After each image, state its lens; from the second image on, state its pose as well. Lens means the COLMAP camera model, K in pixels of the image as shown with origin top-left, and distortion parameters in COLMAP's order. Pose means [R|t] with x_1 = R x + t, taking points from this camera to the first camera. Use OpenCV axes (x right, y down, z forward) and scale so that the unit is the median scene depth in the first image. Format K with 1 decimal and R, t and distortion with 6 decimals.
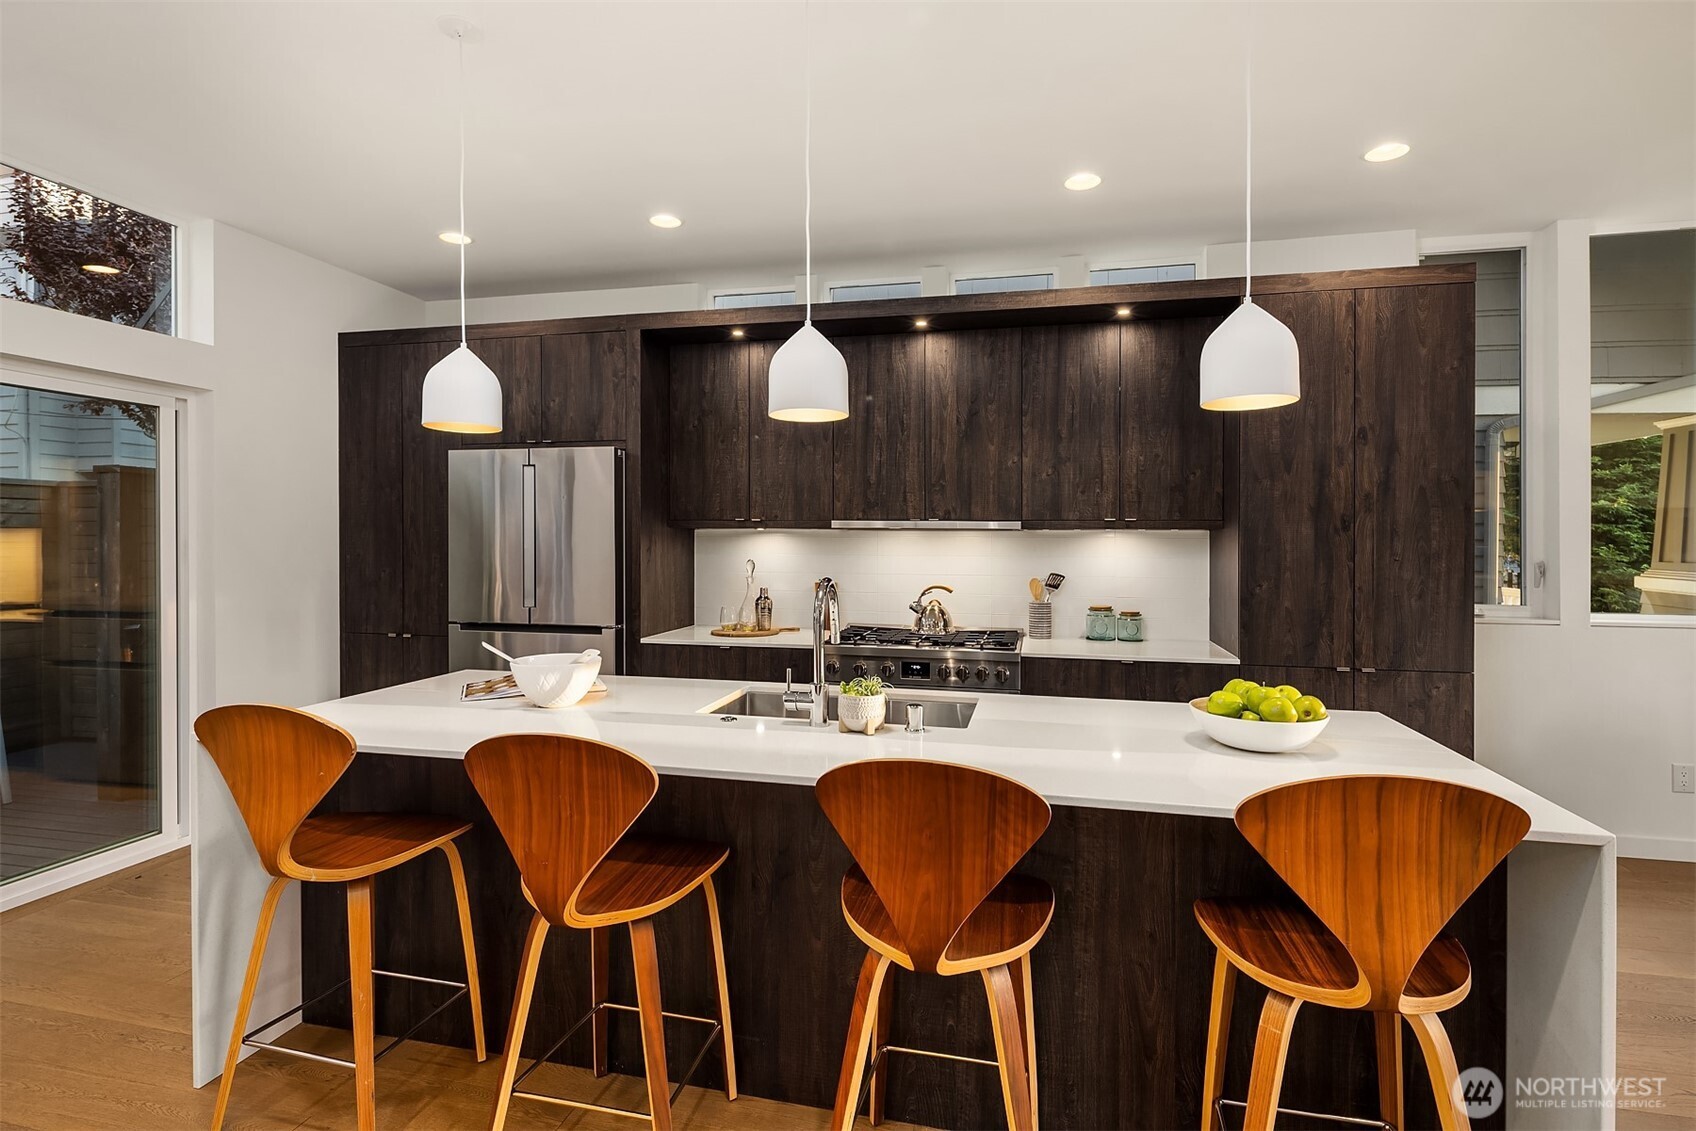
lens RADIAL K [[827.3, 0, 841.2], [0, 827.3, 529.3], [0, 0, 1]] dist [0.002911, 0.000151]
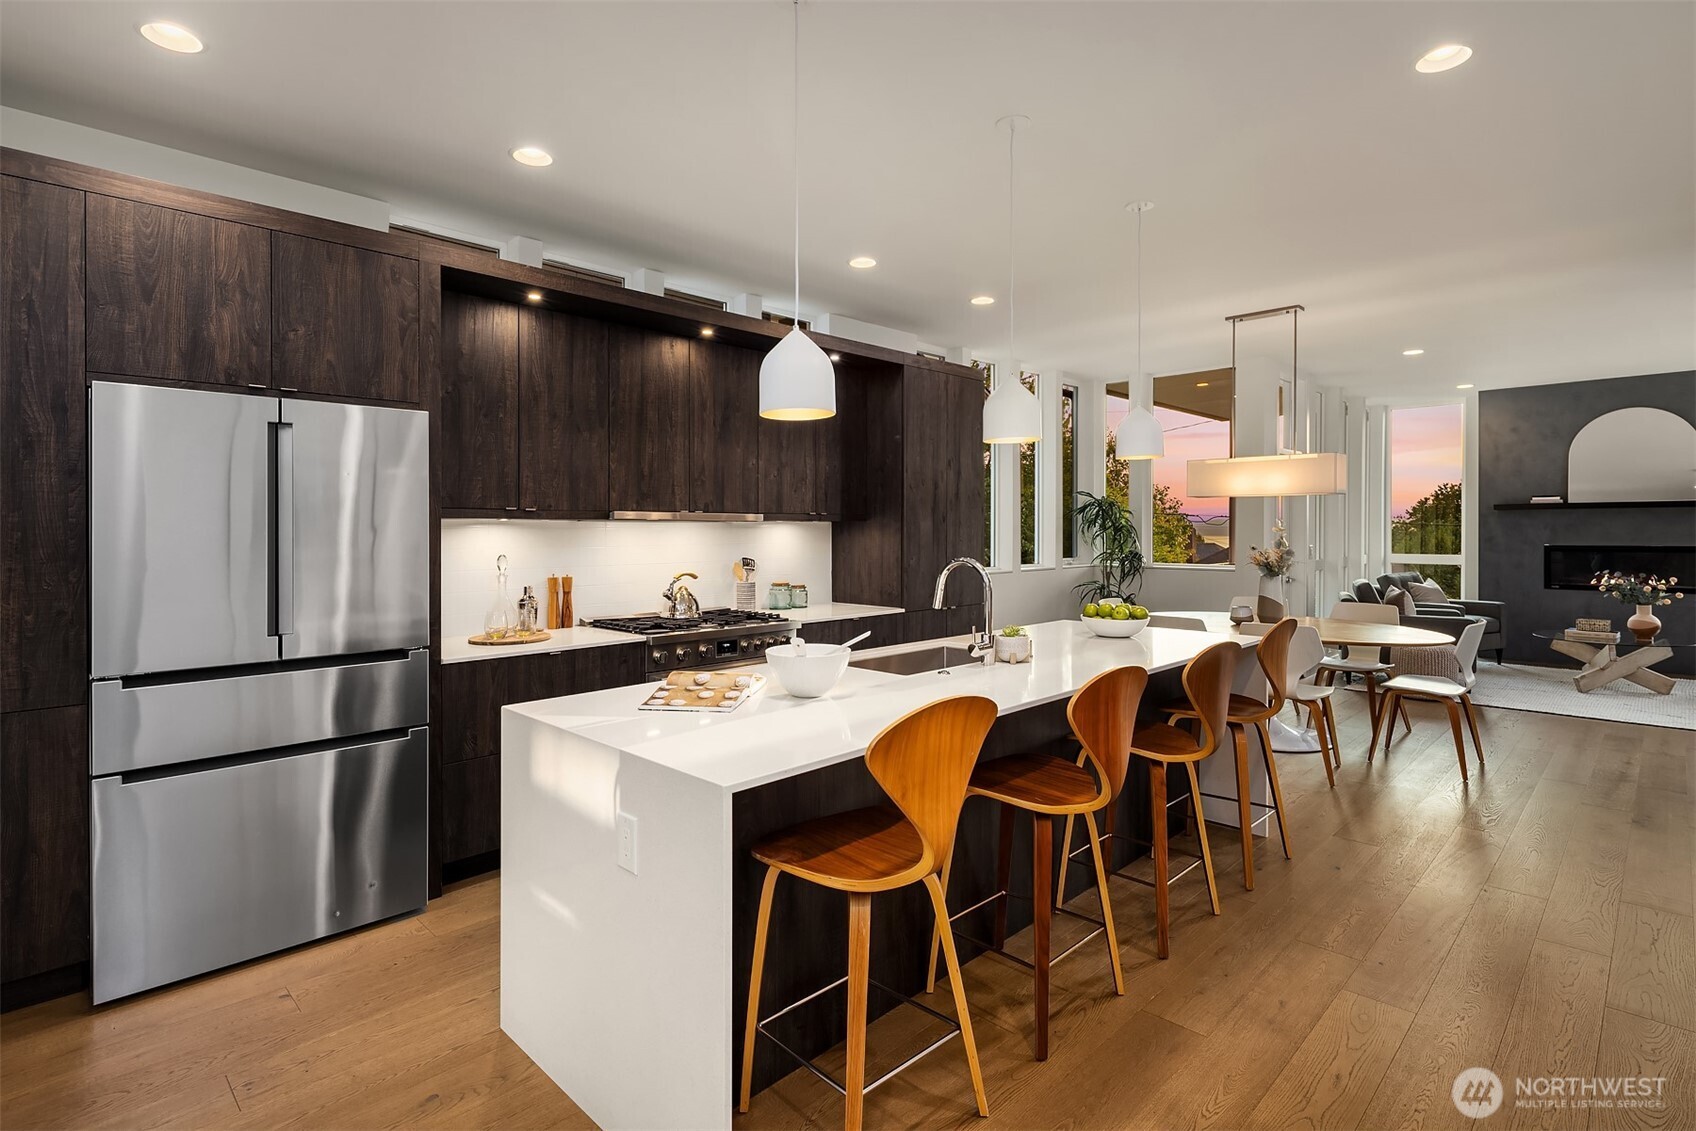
lens RADIAL K [[827.3, 0, 841.2], [0, 827.3, 529.3], [0, 0, 1]] dist [0.002911, 0.000151]
pose [[0.525887, -0.006692, 0.850528, -0.704889], [-0.001743, 0.999958, 0.008945, 0.001324], [-0.850553, -0.006186, 0.525853, 0.261753]]
